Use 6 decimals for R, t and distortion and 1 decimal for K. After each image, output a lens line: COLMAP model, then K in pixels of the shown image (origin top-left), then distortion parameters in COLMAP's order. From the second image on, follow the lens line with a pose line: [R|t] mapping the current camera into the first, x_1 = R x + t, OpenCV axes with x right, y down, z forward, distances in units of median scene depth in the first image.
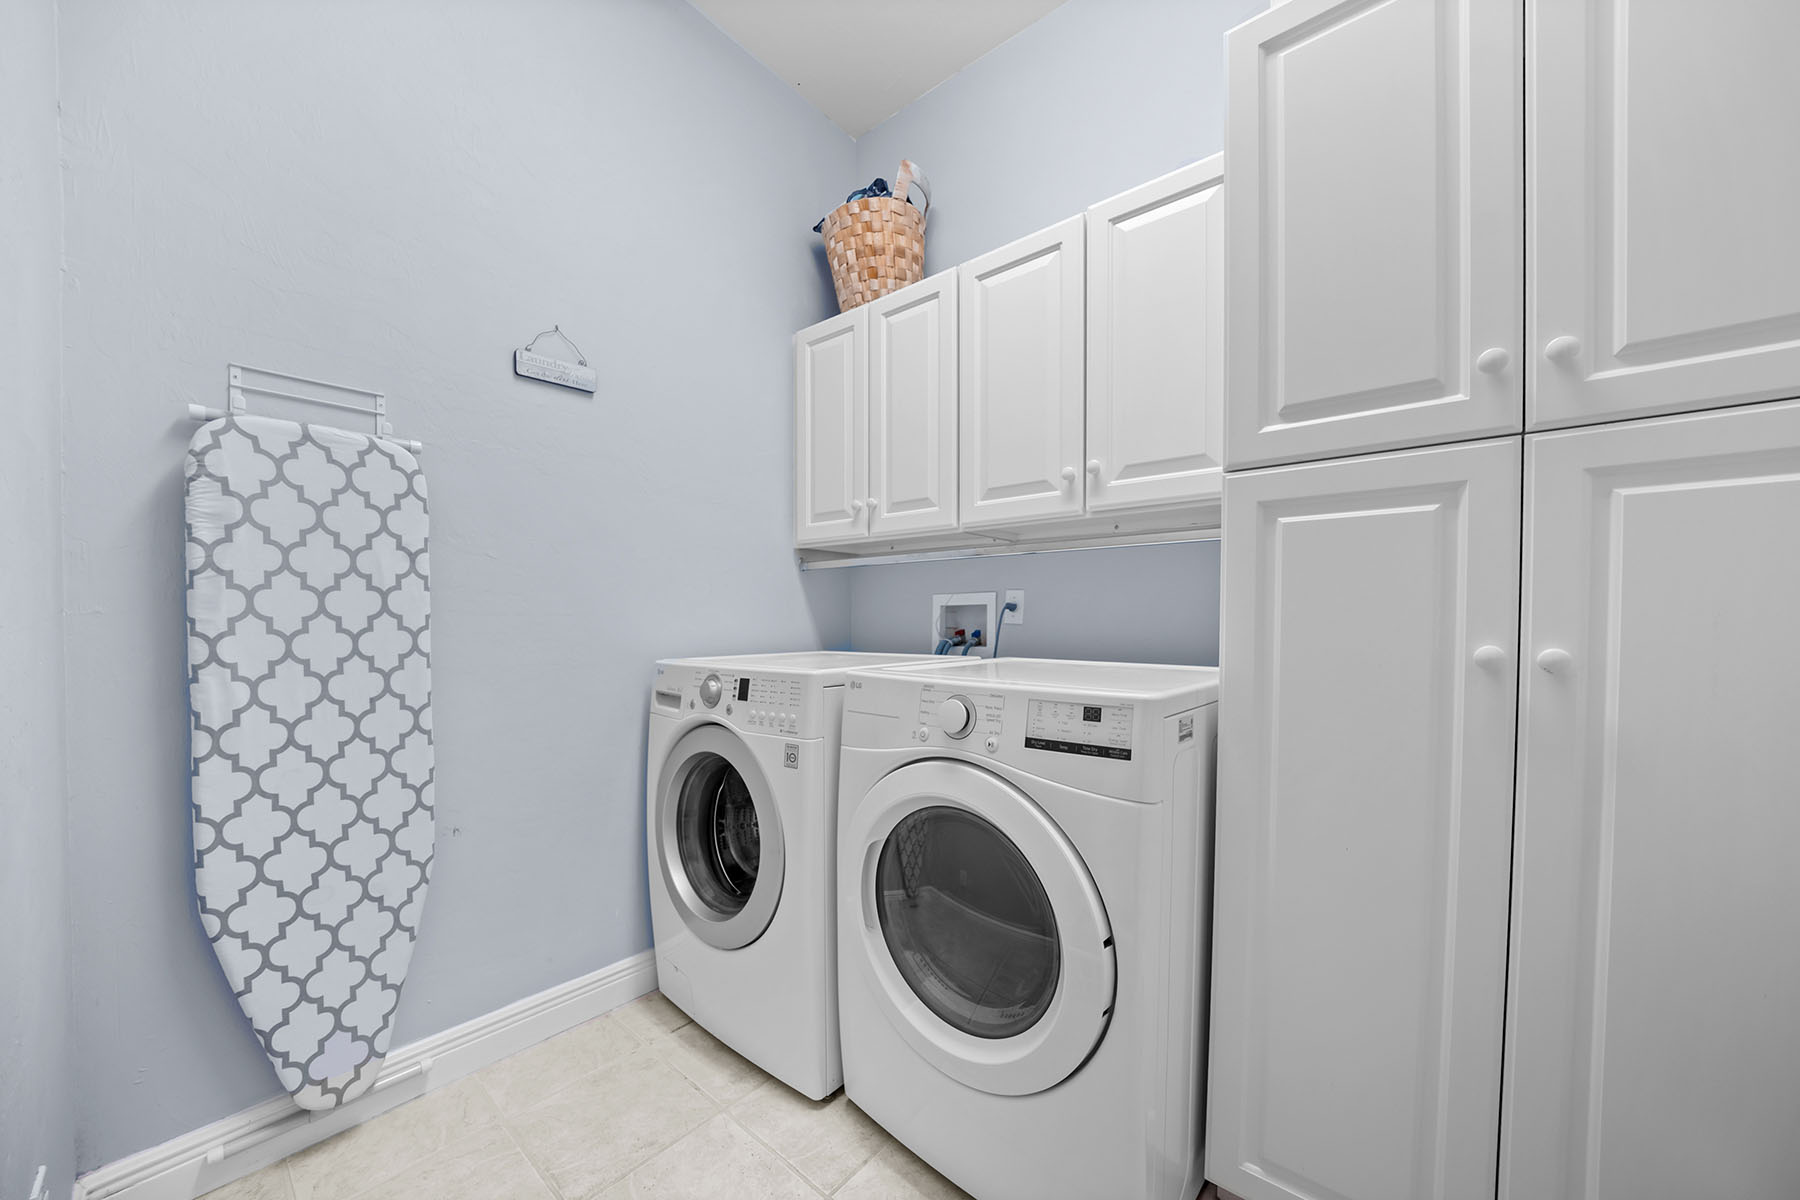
lens RADIAL K [[625.5, 0, 895.3], [0, 625.5, 631.3], [0, 0, 1]] dist [-0.028990, 0.002924]
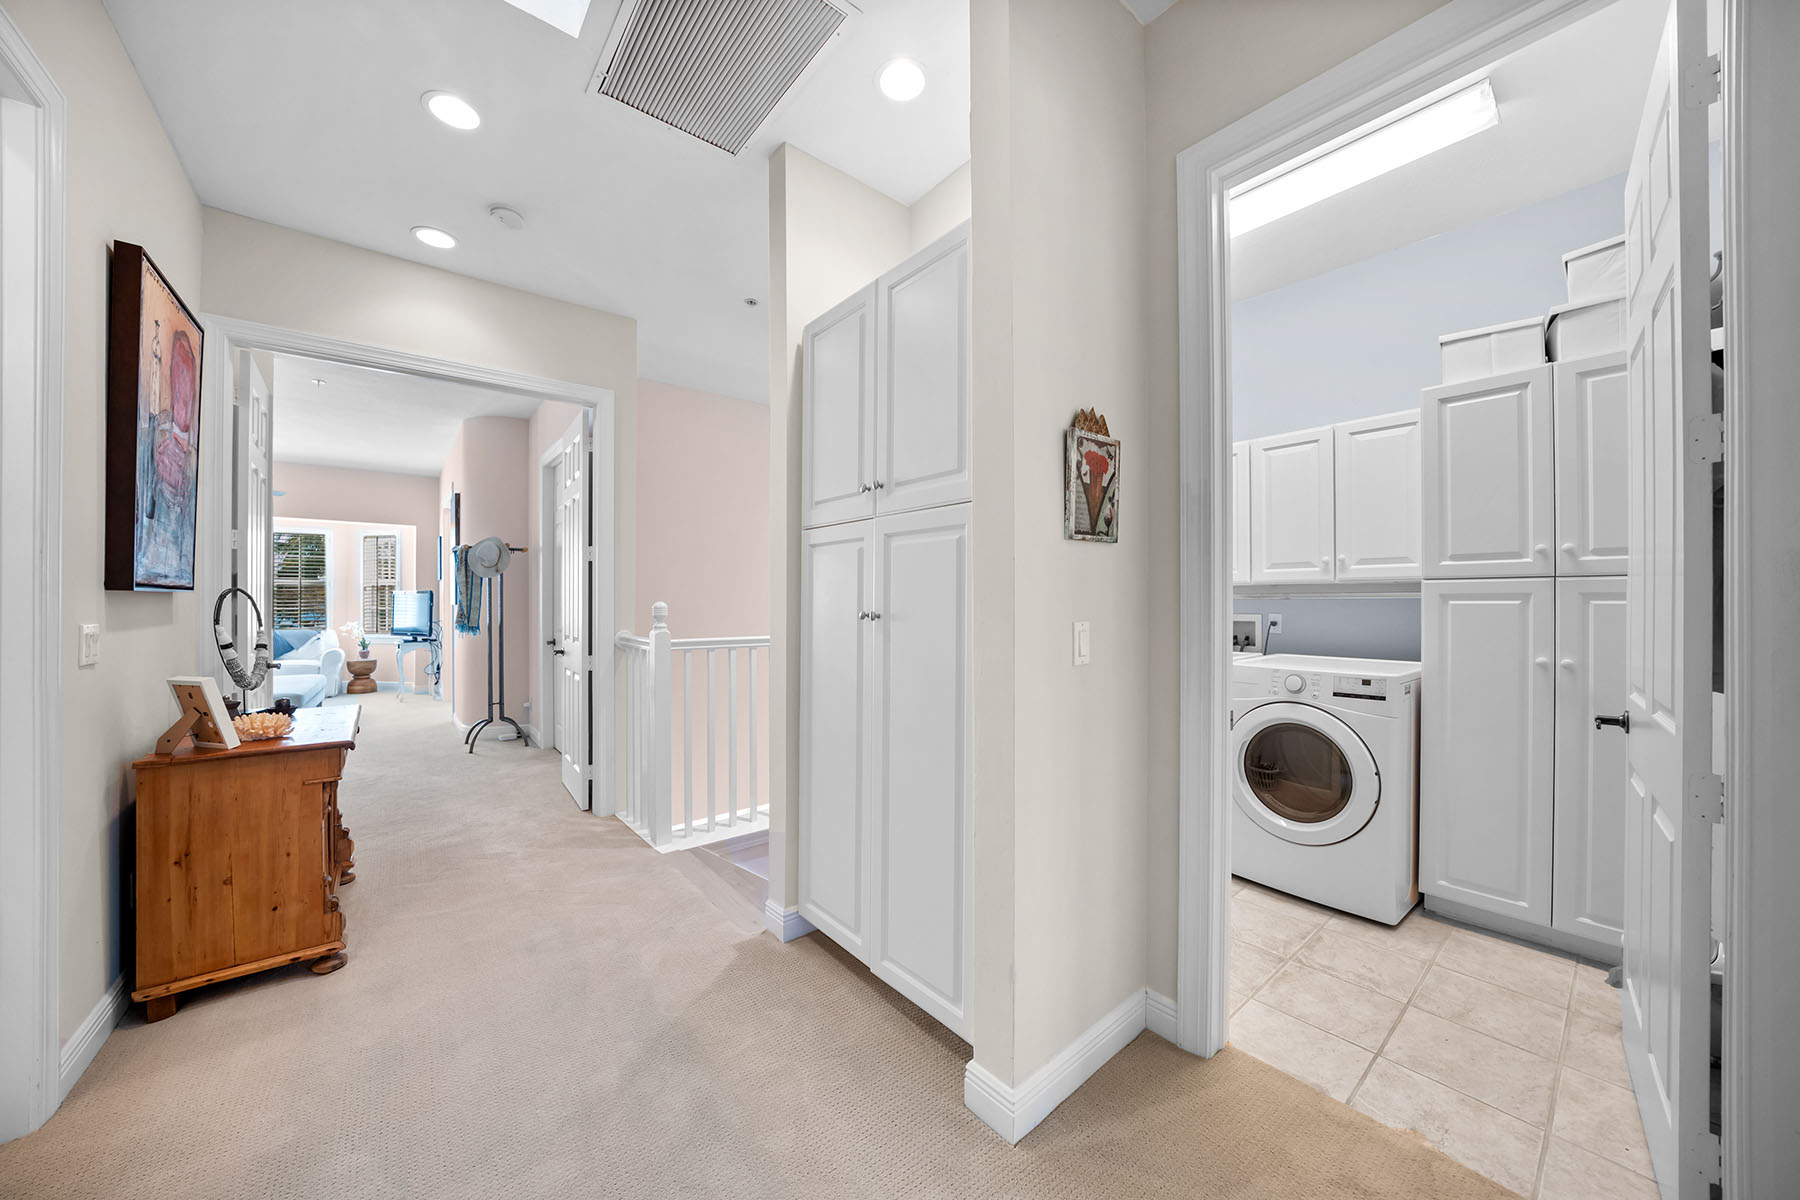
lens RADIAL K [[619.1, 0, 892.7], [0, 619.1, 598.0], [0, 0, 1]] dist [-0.027882, 0.002869]
pose [[0.982850, -0.007087, -0.184273, -1.043698], [0.003469, 0.999795, -0.019949, -0.155476], [0.184376, 0.018968, 0.982673, -1.667914]]
